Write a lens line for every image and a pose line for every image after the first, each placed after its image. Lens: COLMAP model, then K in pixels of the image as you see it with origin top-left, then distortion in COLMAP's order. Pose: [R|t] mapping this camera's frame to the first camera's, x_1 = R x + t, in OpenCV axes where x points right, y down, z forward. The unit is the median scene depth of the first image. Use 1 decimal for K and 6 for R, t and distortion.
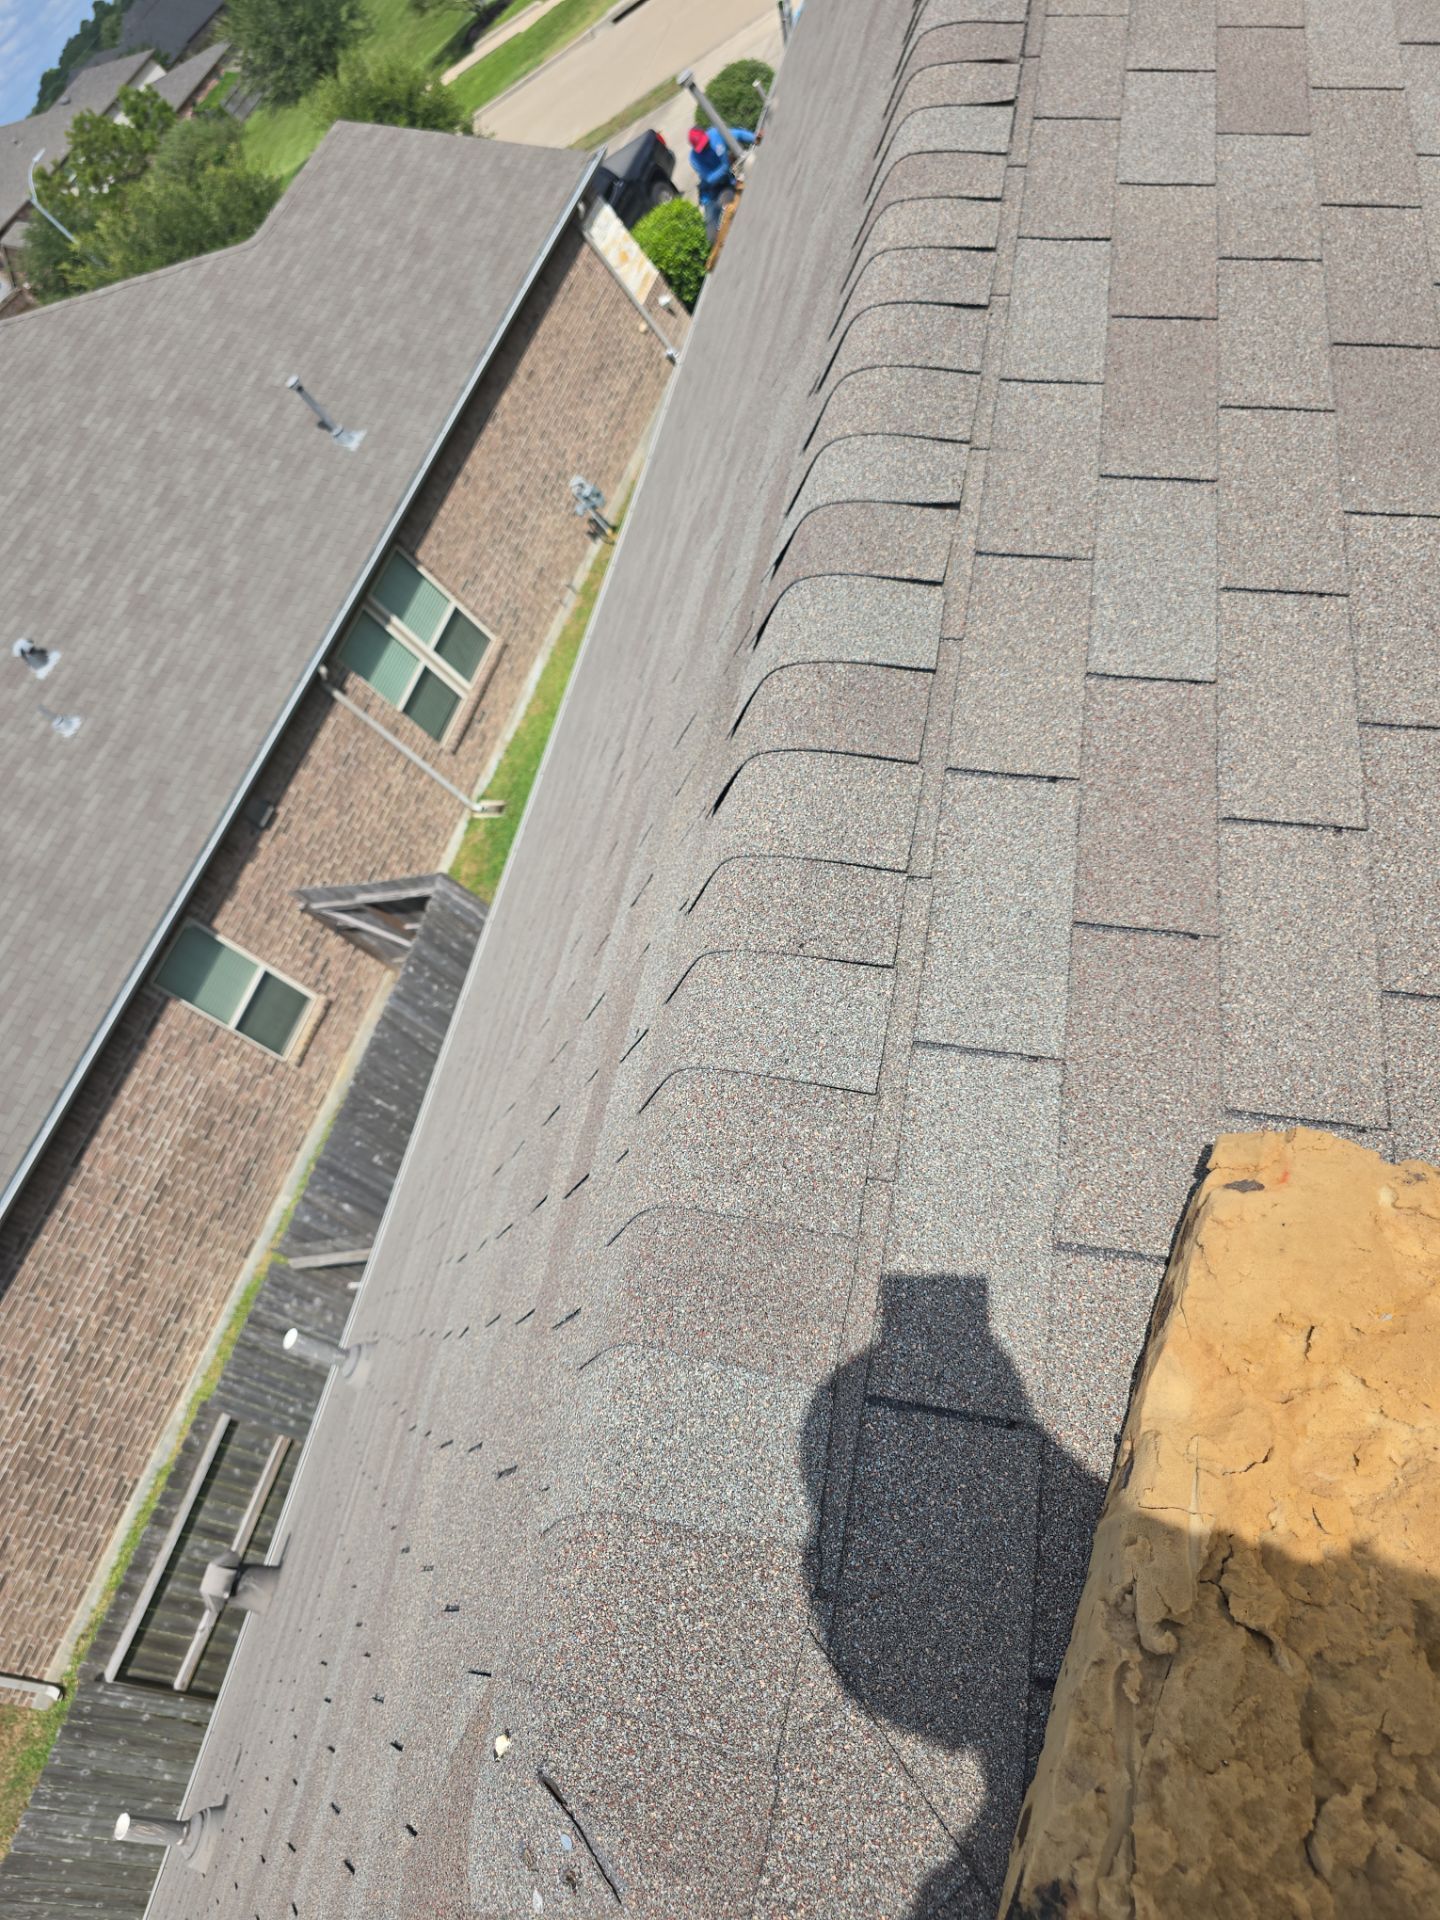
lens RADIAL K [[1291.3, 0, 698.8], [0, 1291.3, 961.5], [0, 0, 1]] dist [0.062486, -0.068240]
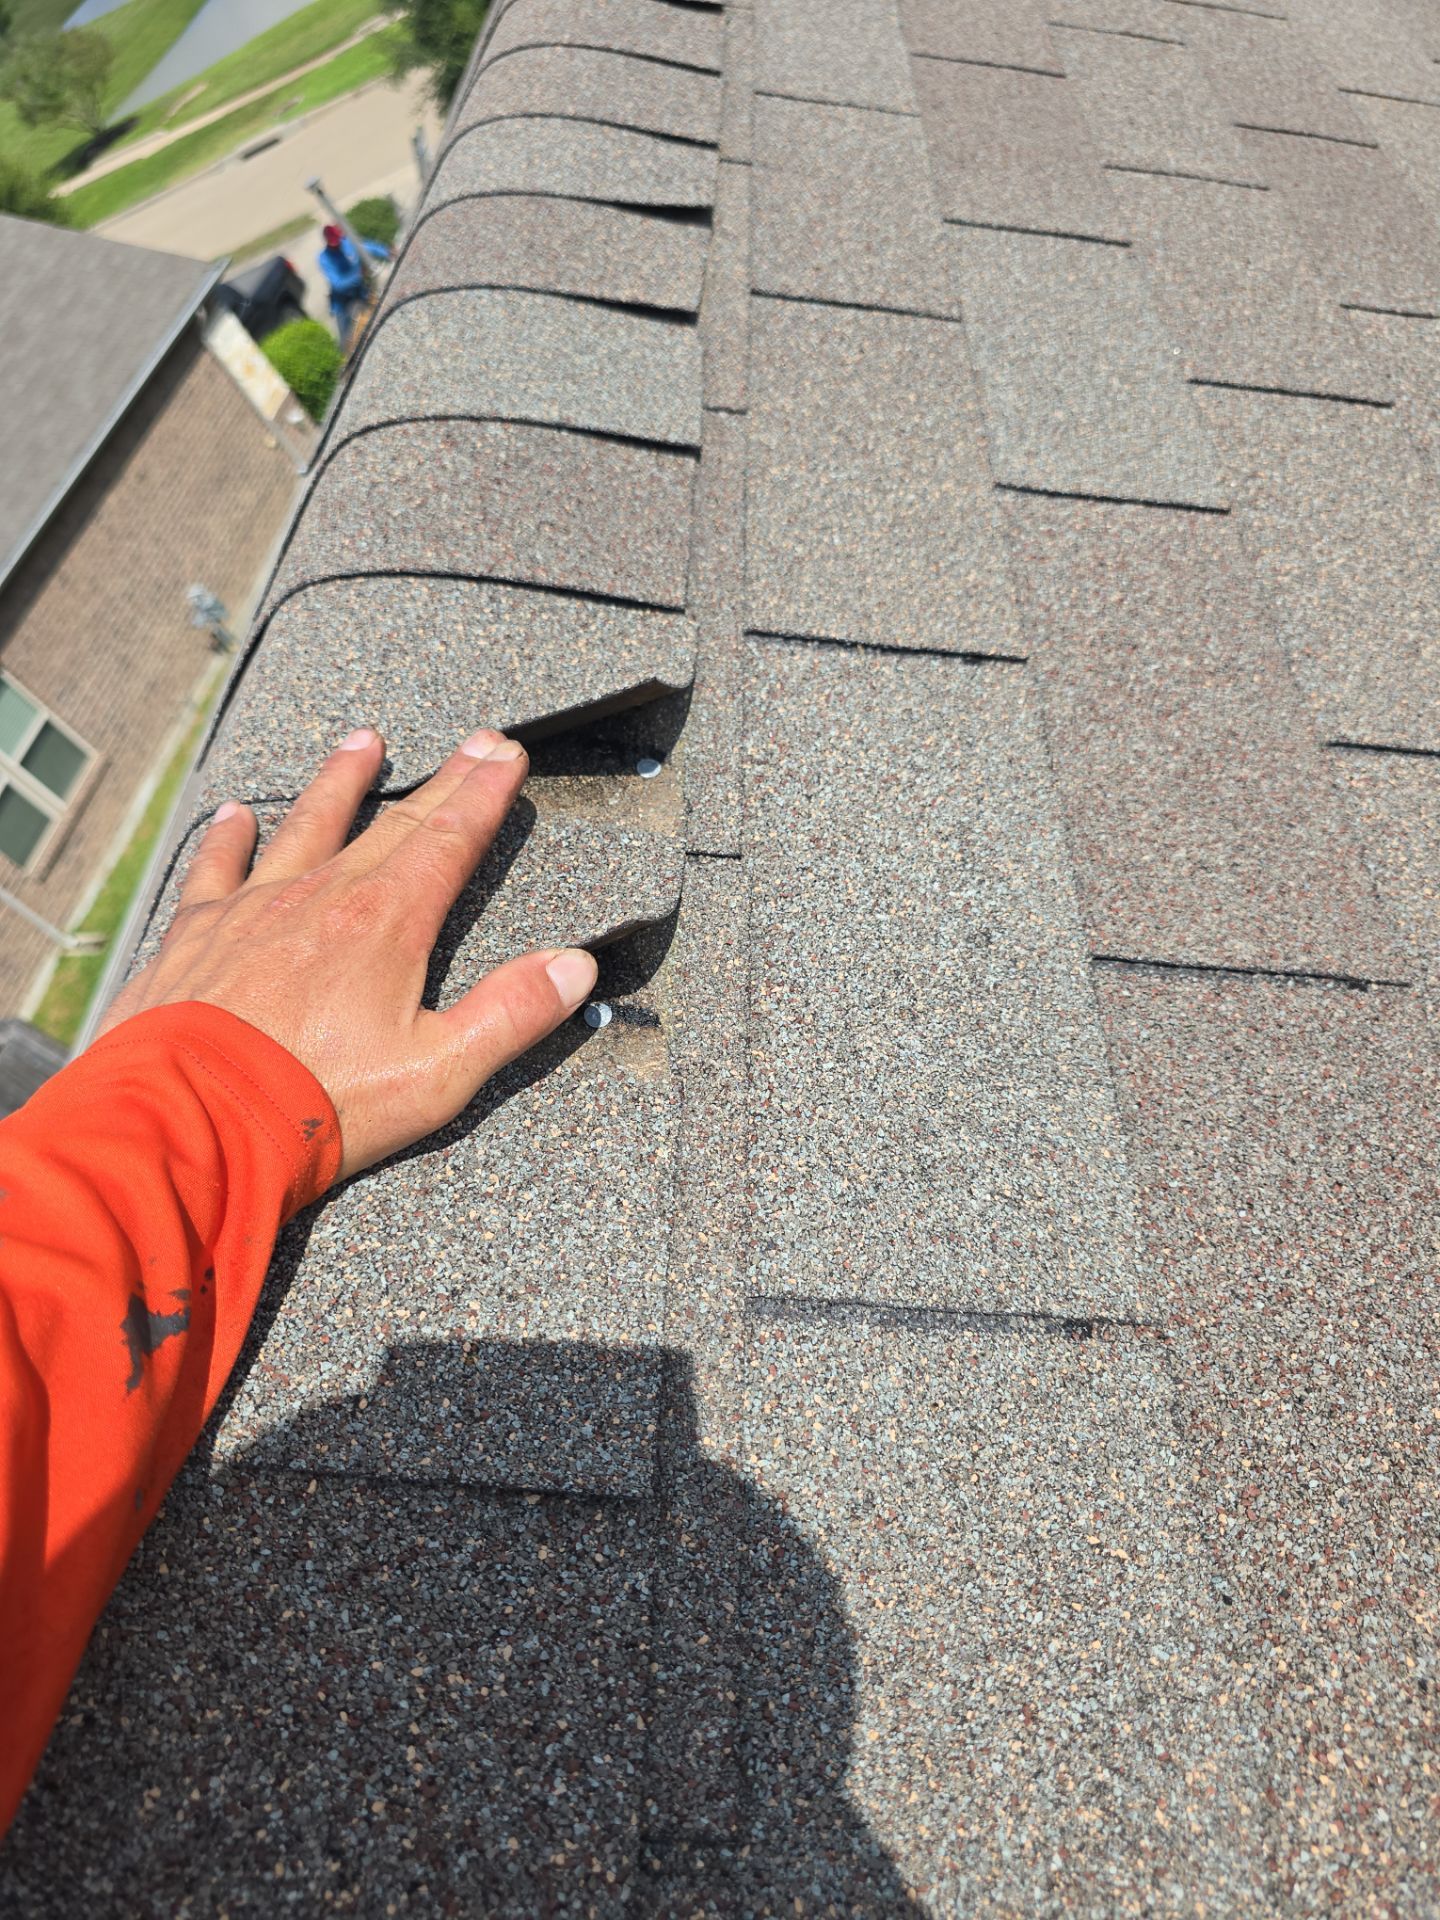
lens RADIAL K [[1370.6, 0, 720.0], [0, 1370.6, 960.0], [0, 0, 1]] dist [0.032711, -0.039736]
pose [[0.963358, -0.010264, 0.268023, 0.057676], [0.038092, 0.994375, -0.098833, 0.008198], [-0.265501, 0.105421, 0.958330, 0.578816]]
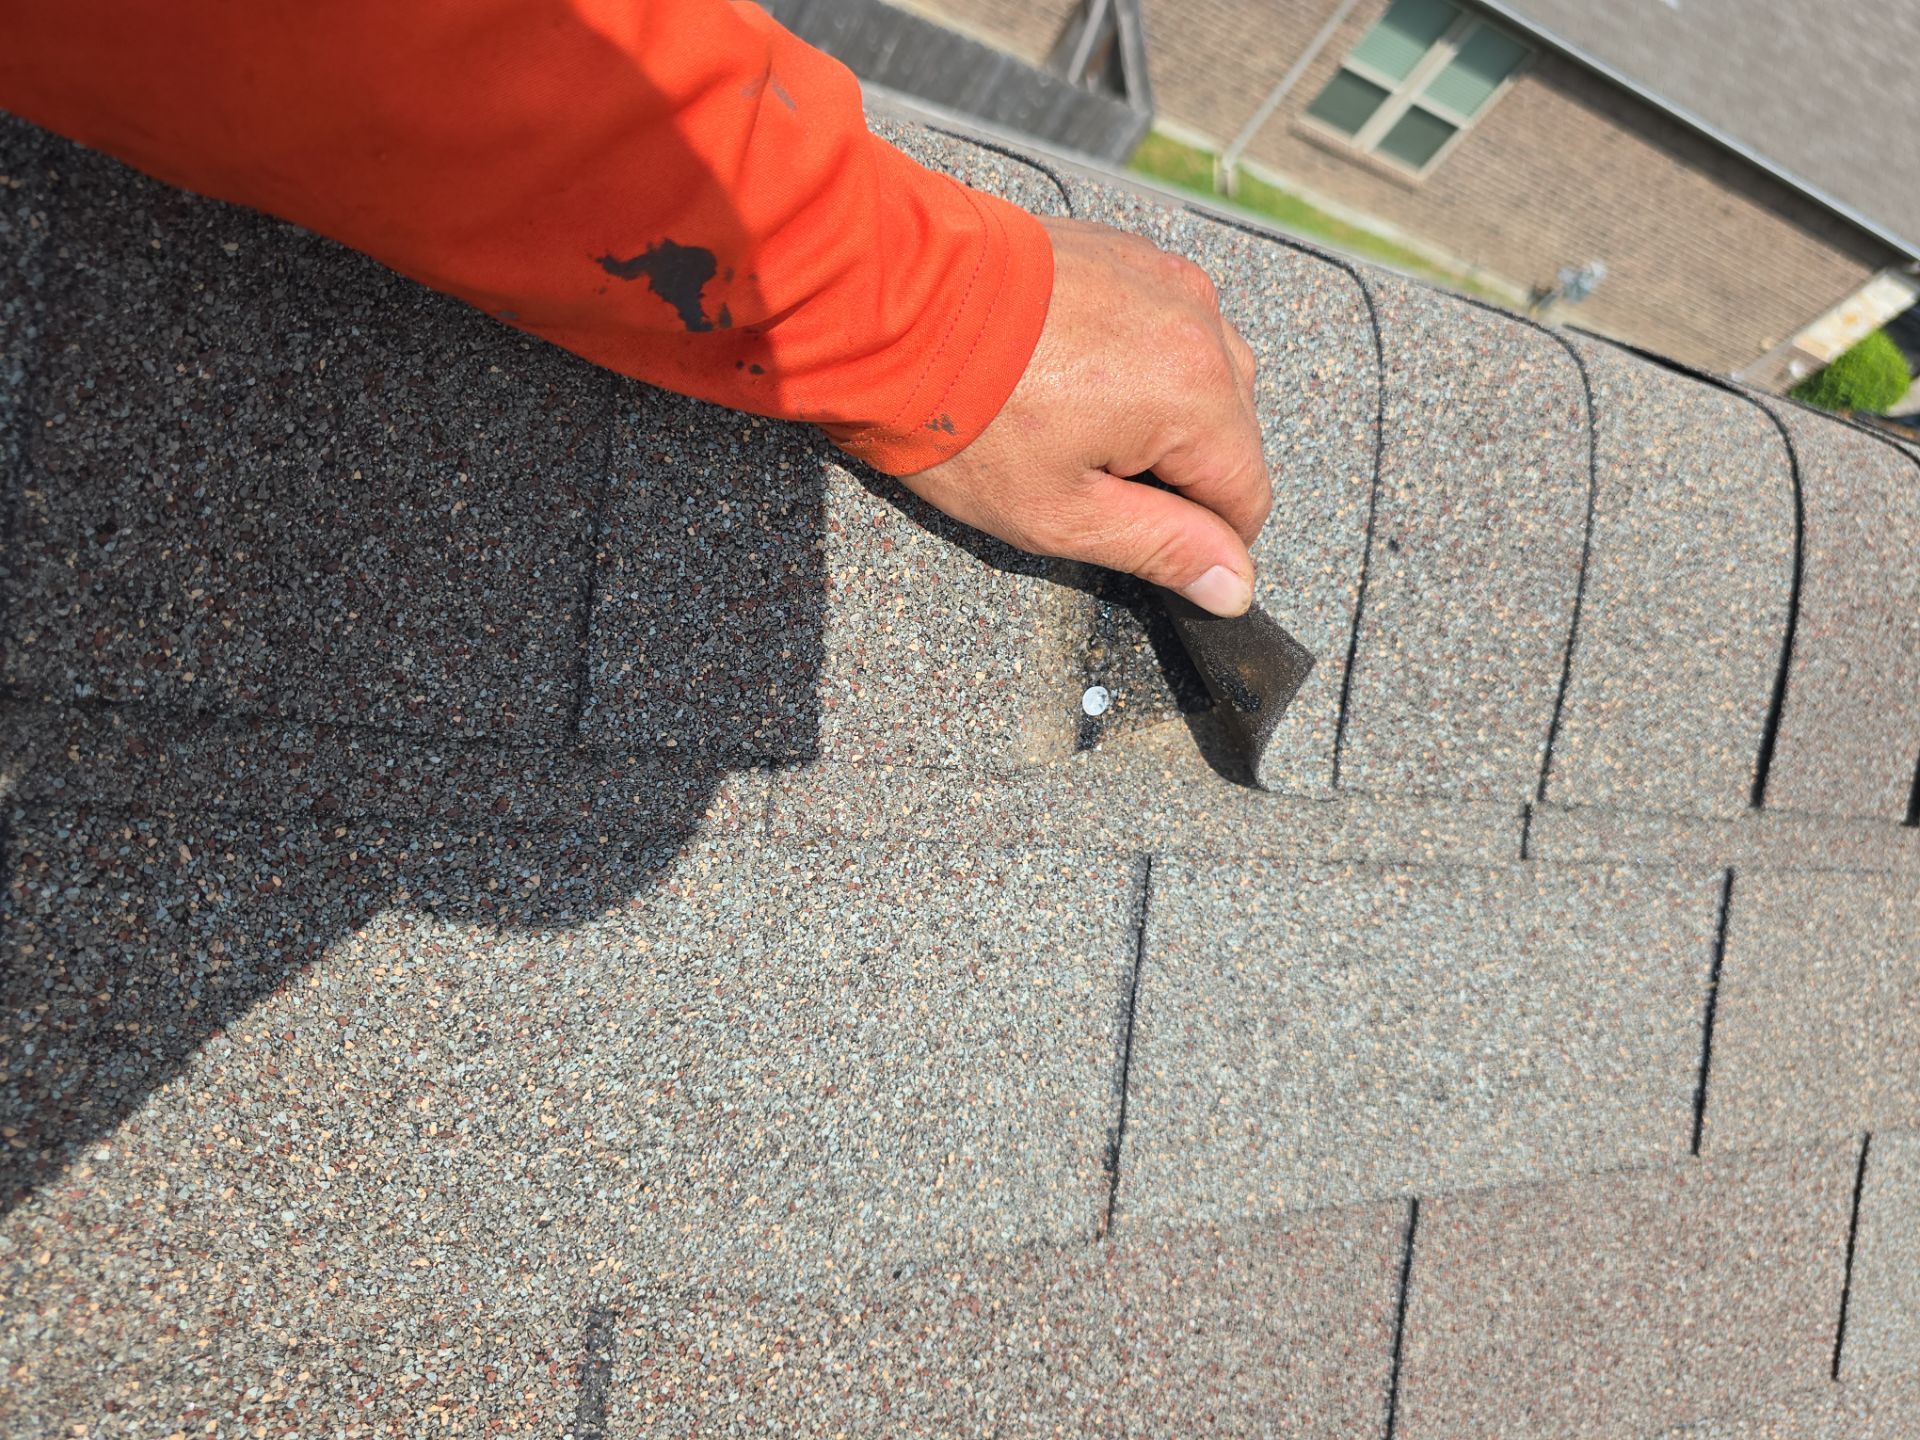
lens RADIAL K [[1370.6, 0, 960.0], [0, 1370.6, 720.0], [0, 0, 1]] dist [0.032711, -0.039736]
pose [[0.024231, 0.978000, 0.207194, 0.040522], [-0.997524, 0.009965, 0.069620, 0.078876], [0.066024, -0.208368, 0.975819, 0.552042]]
